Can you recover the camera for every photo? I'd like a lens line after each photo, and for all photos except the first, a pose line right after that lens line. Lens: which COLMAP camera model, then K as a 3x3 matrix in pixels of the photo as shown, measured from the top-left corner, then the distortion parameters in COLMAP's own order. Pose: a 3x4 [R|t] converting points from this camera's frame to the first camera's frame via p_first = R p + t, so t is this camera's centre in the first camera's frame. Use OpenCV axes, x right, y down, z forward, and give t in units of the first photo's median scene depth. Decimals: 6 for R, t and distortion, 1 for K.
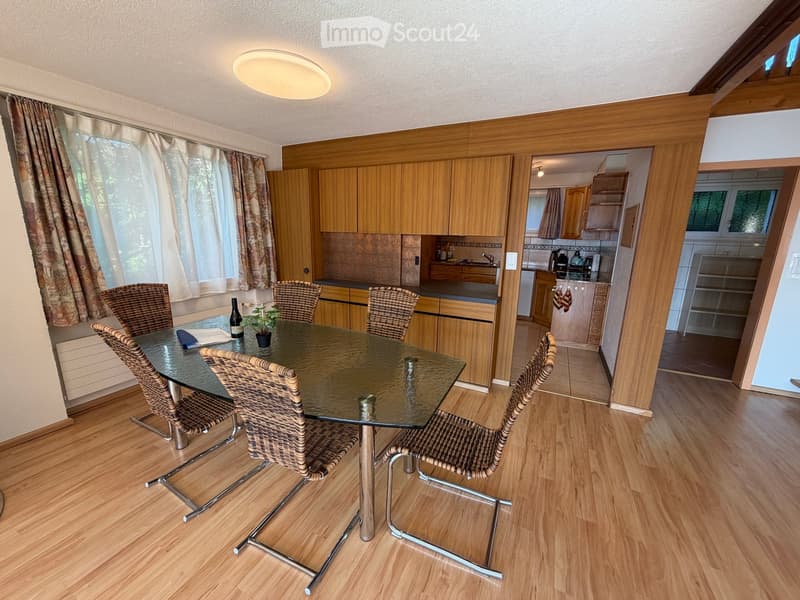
lens RADIAL K [[320.0, 0, 402.9], [0, 320.0, 303.4], [0, 0, 1]] dist [0.001257, 0.000335]
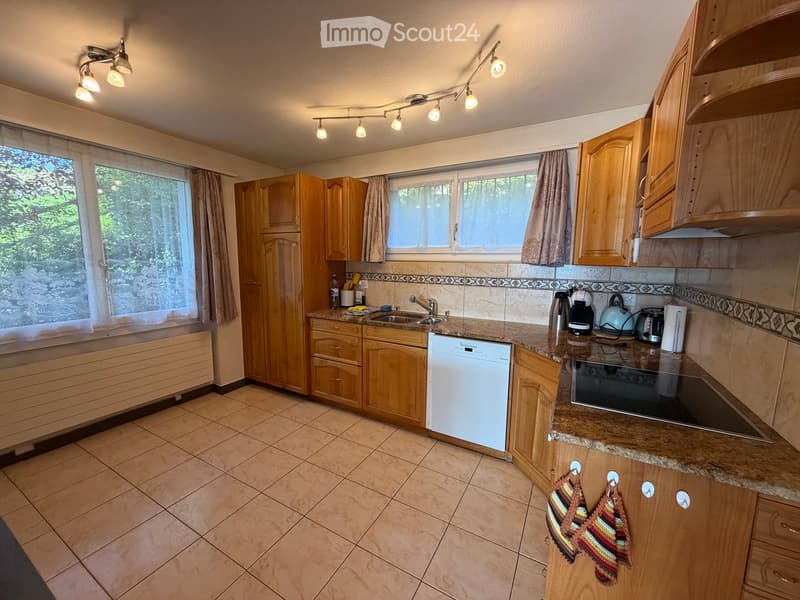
lens RADIAL K [[320.0, 0, 396.4], [0, 320.0, 300.4], [0, 0, 1]] dist [0.001257, 0.000335]
pose [[0.997507, -0.001444, -0.070556, 0.290355], [-0.005159, 0.995623, -0.093316, -0.115294], [0.070382, 0.093447, 0.993133, 0.570432]]
